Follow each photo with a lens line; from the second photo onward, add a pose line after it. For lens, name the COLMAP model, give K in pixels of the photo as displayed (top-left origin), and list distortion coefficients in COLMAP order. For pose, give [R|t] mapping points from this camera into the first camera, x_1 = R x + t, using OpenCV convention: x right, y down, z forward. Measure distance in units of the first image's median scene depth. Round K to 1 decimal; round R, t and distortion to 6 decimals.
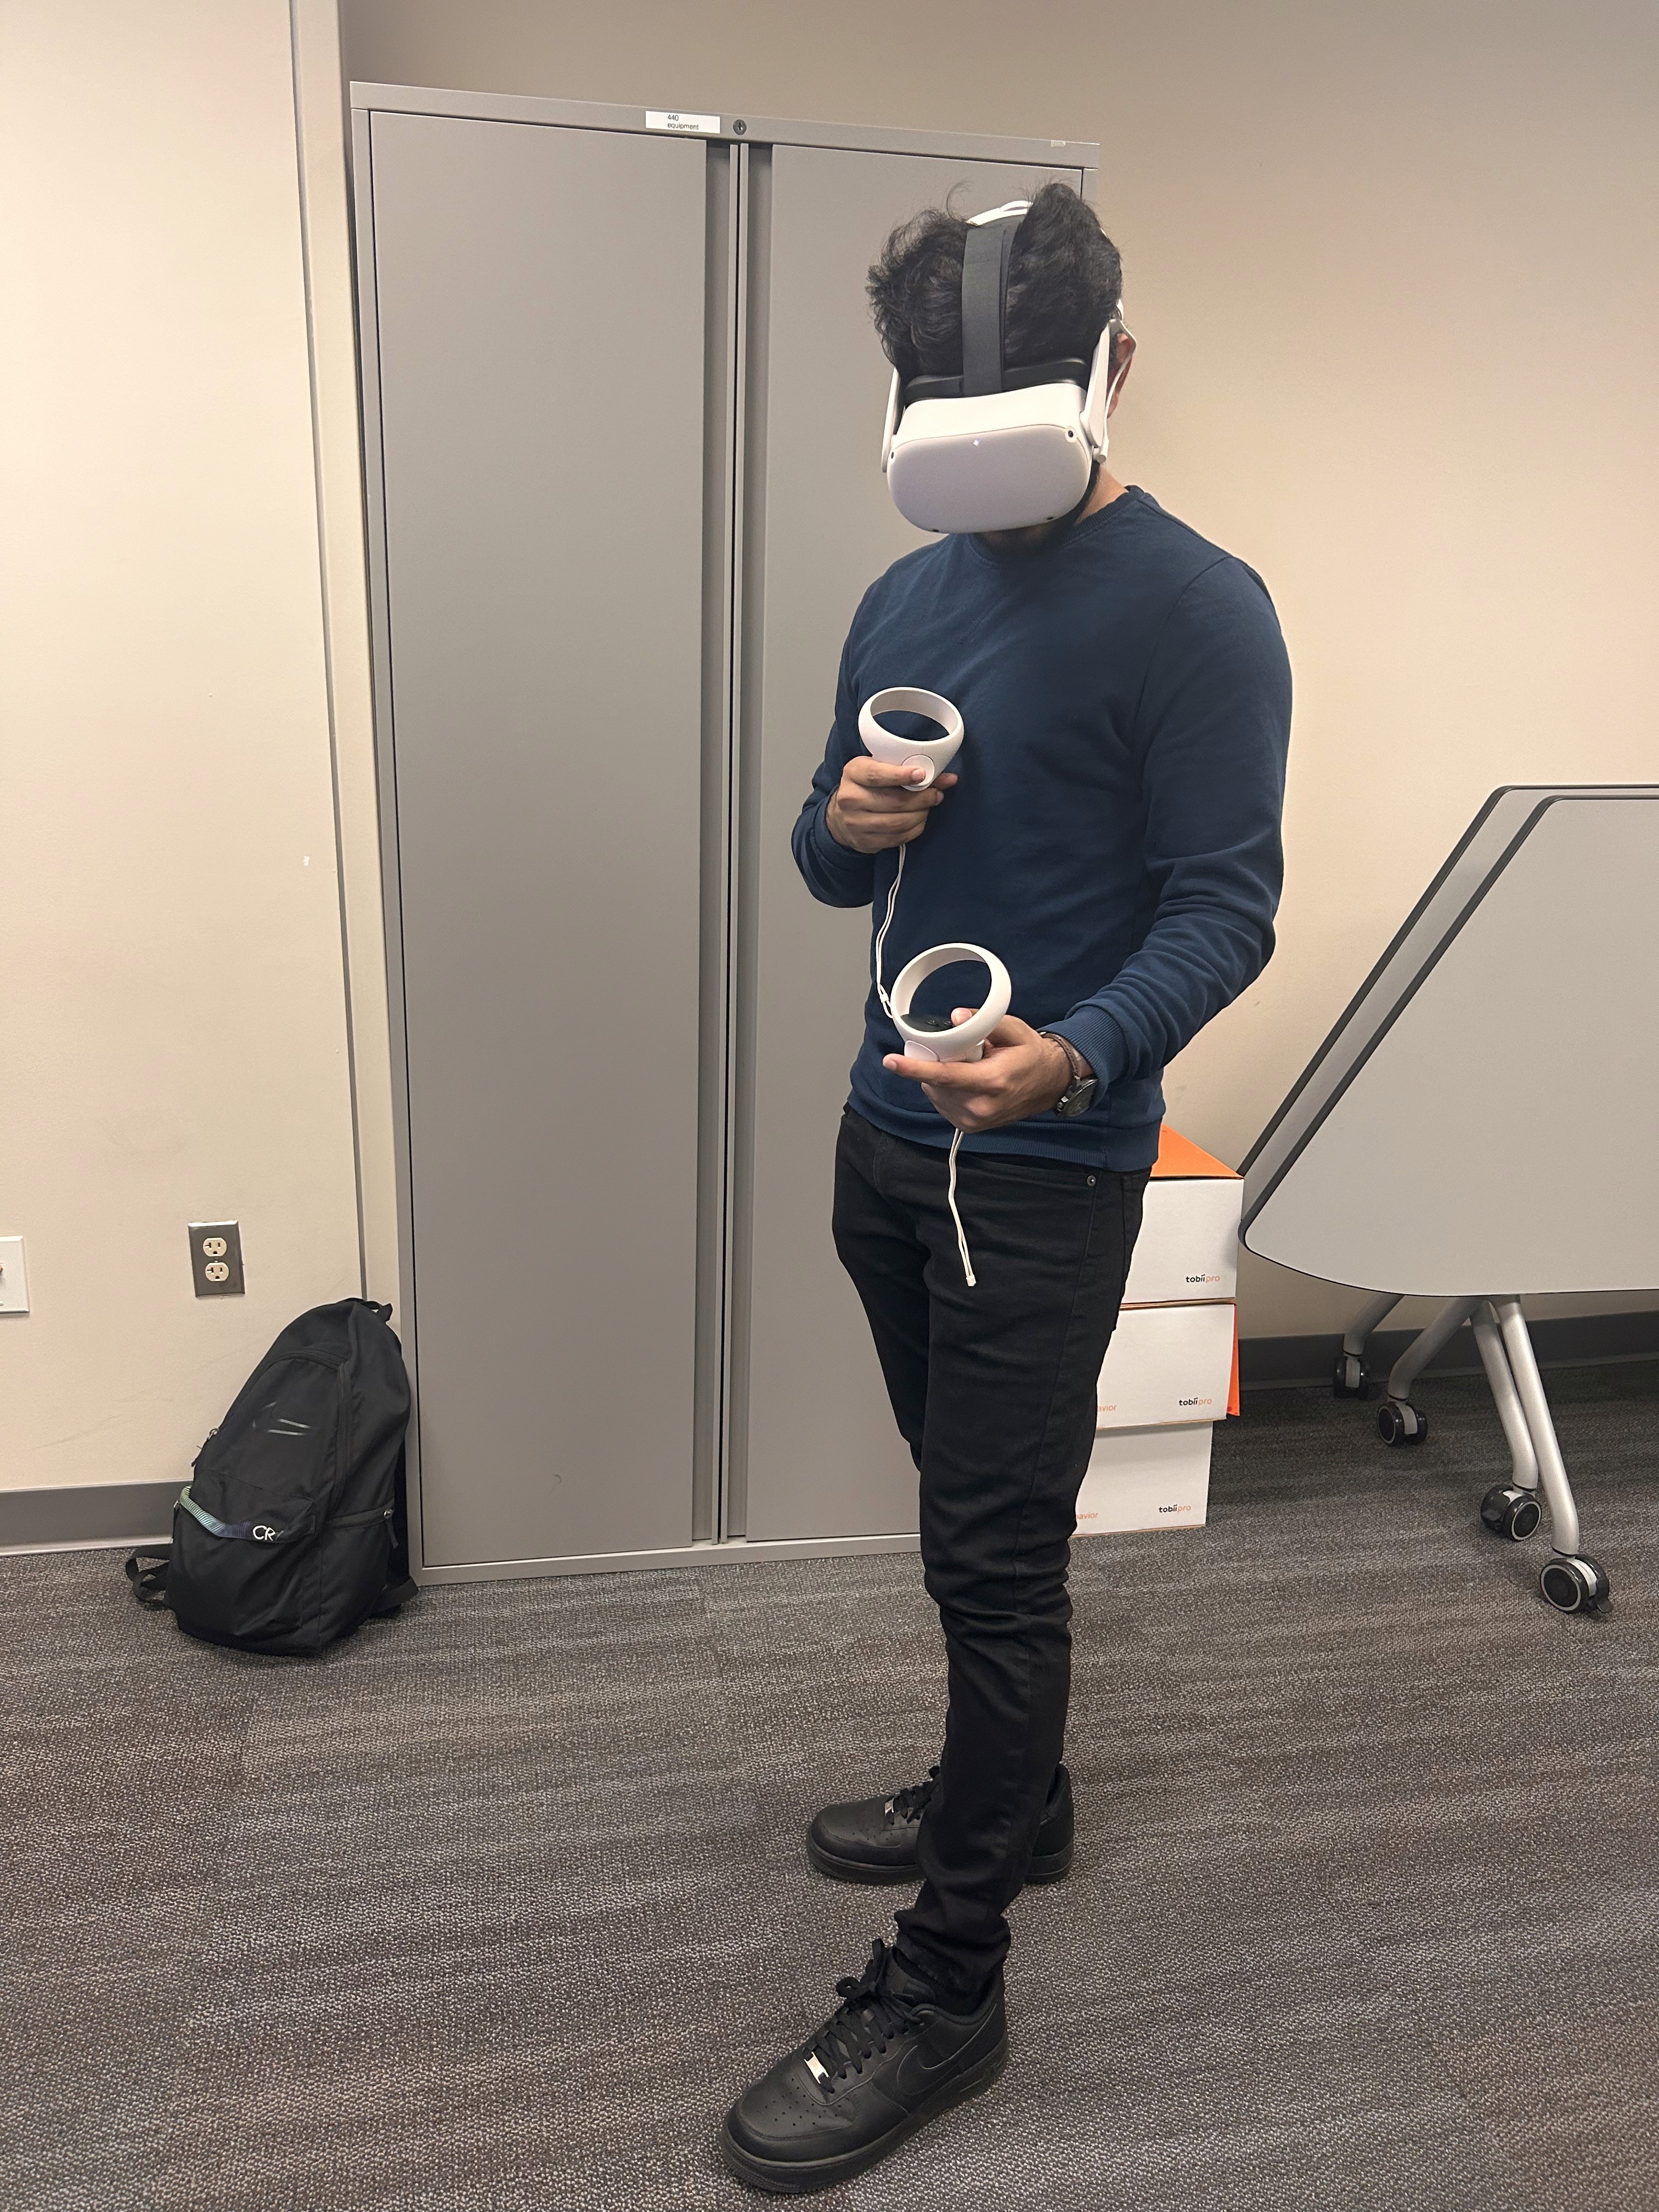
lens RADIAL K [[1685.8, 0, 826.4], [0, 1685.8, 1101.4], [0, 0, 1]] dist [0.031148, -0.024409]
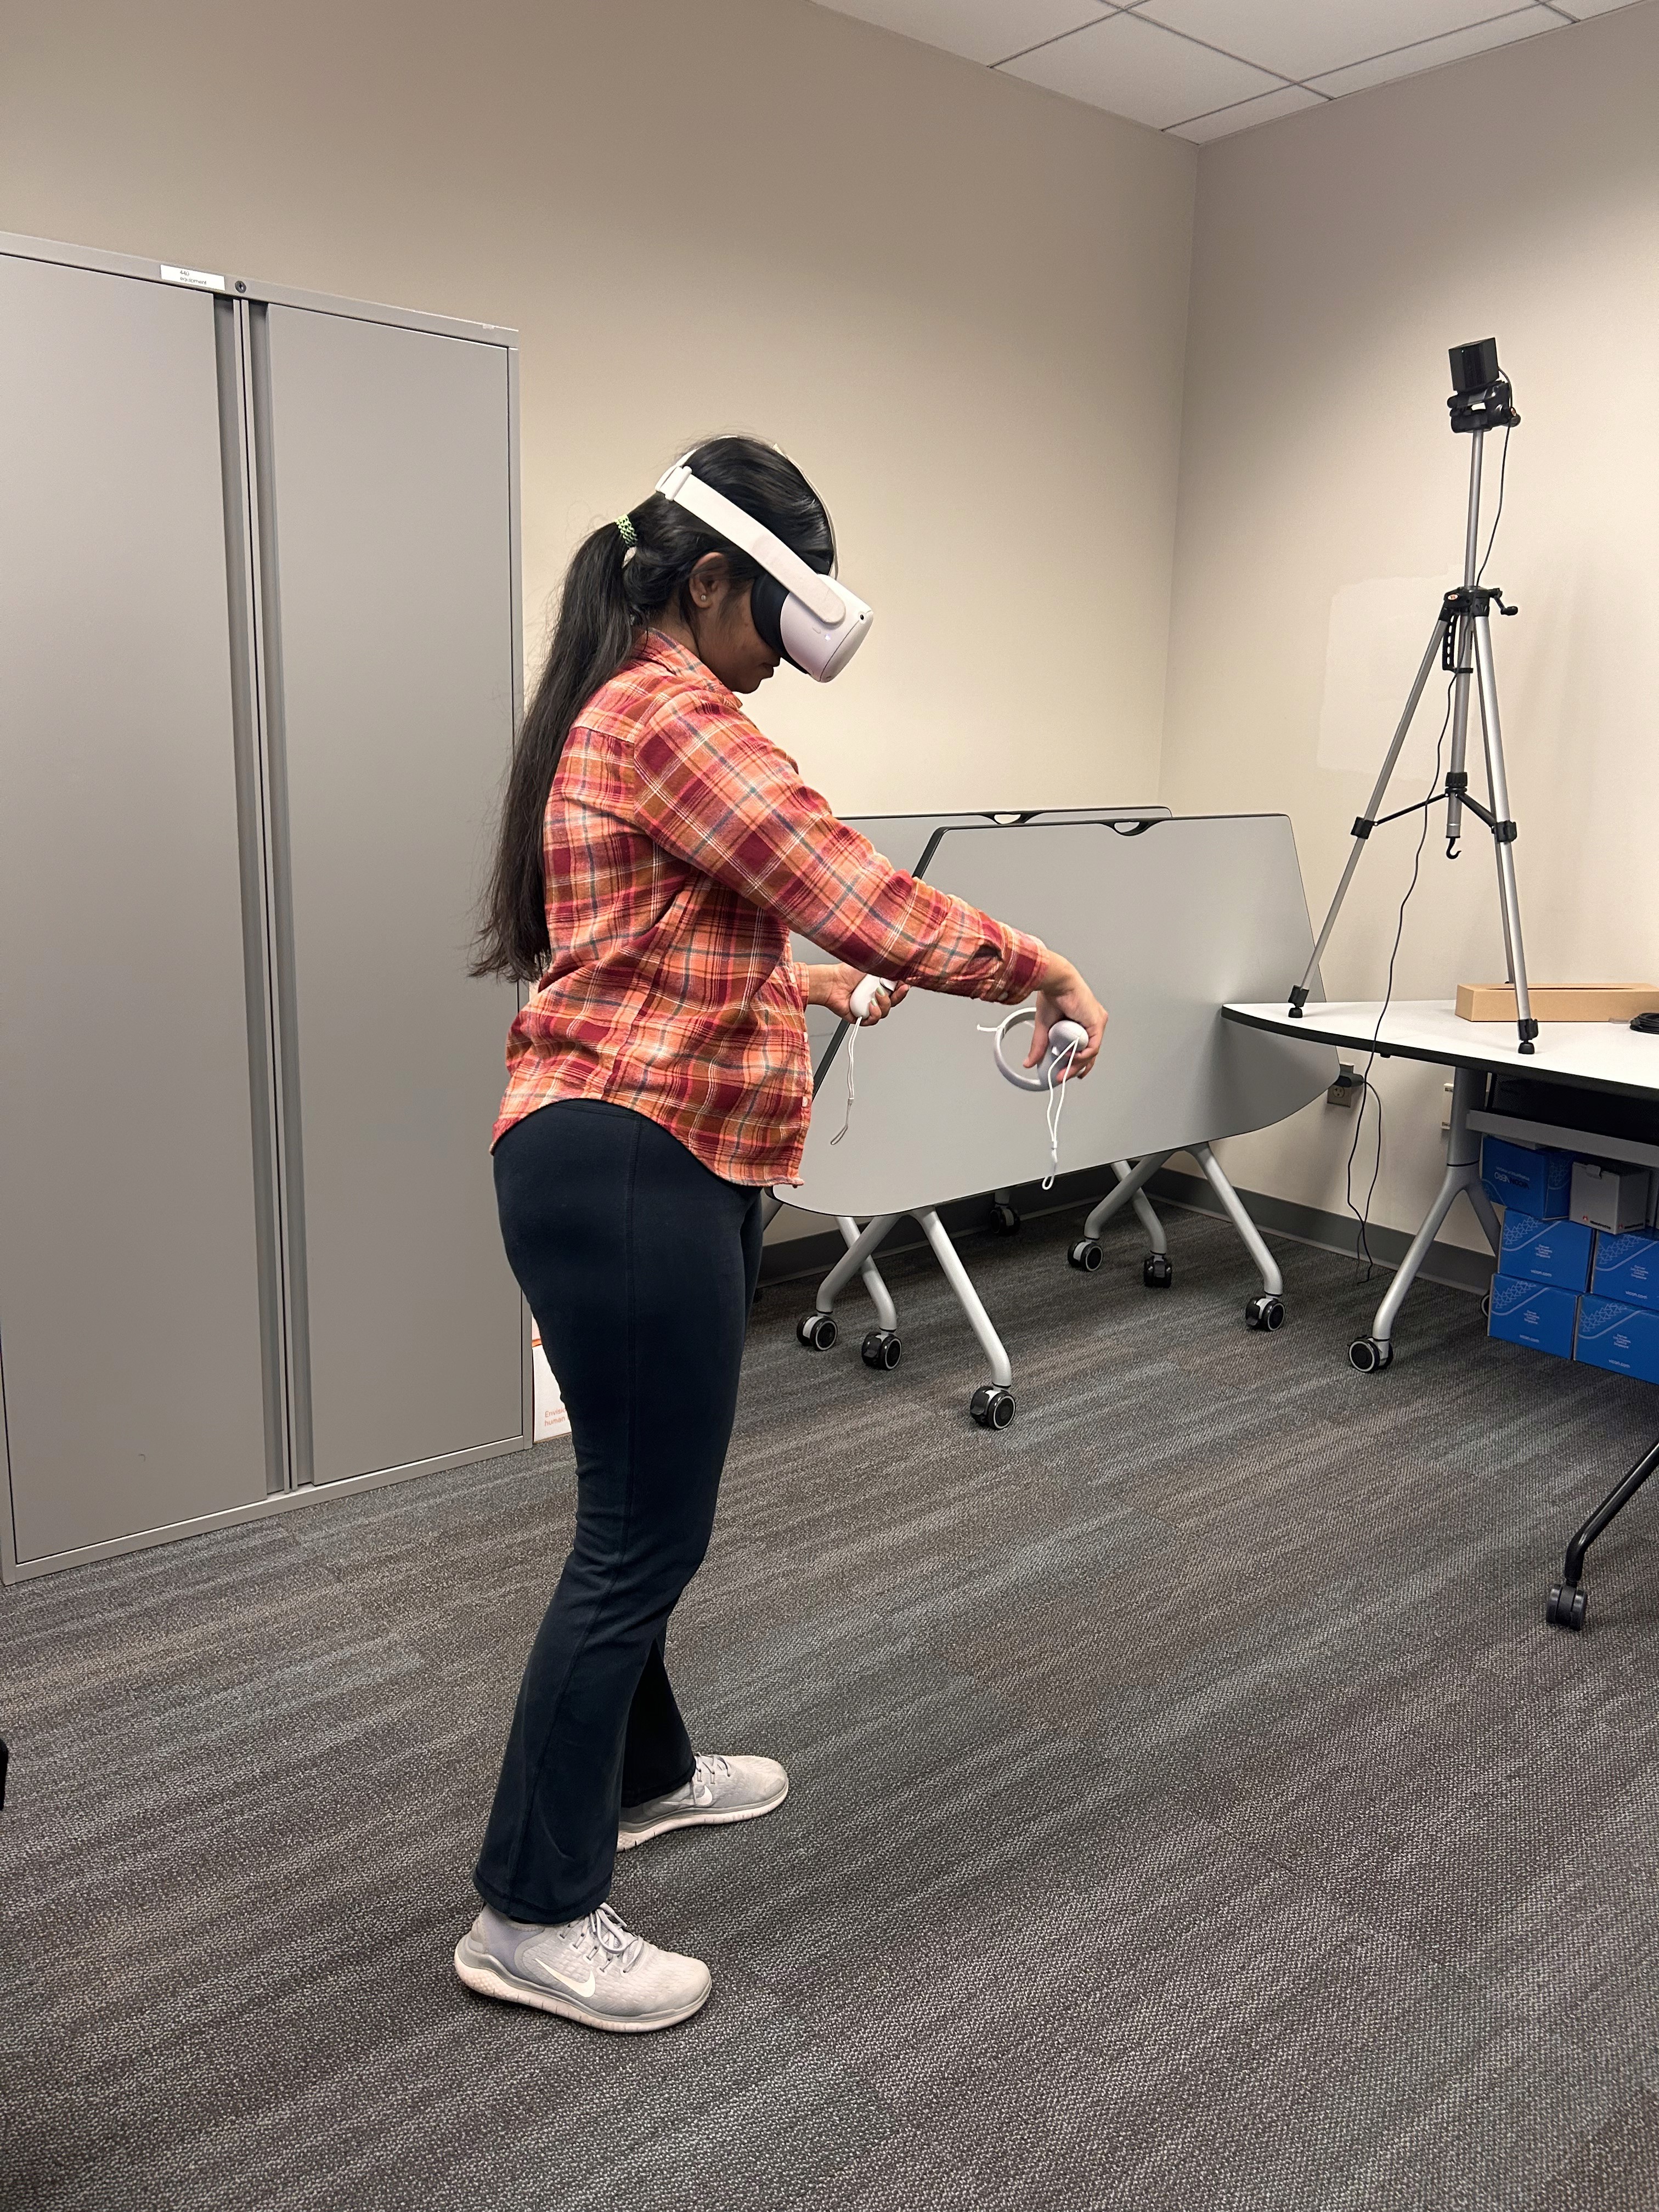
lens RADIAL K [[1685.8, 0, 829.6], [0, 1685.8, 1104.6], [0, 0, 1]] dist [0.031148, -0.024409]
pose [[0.881172, -0.103218, 0.461390, -0.300405], [0.120323, 0.992705, -0.007715, 0.069198], [-0.457228, 0.062314, 0.887164, -0.237633]]
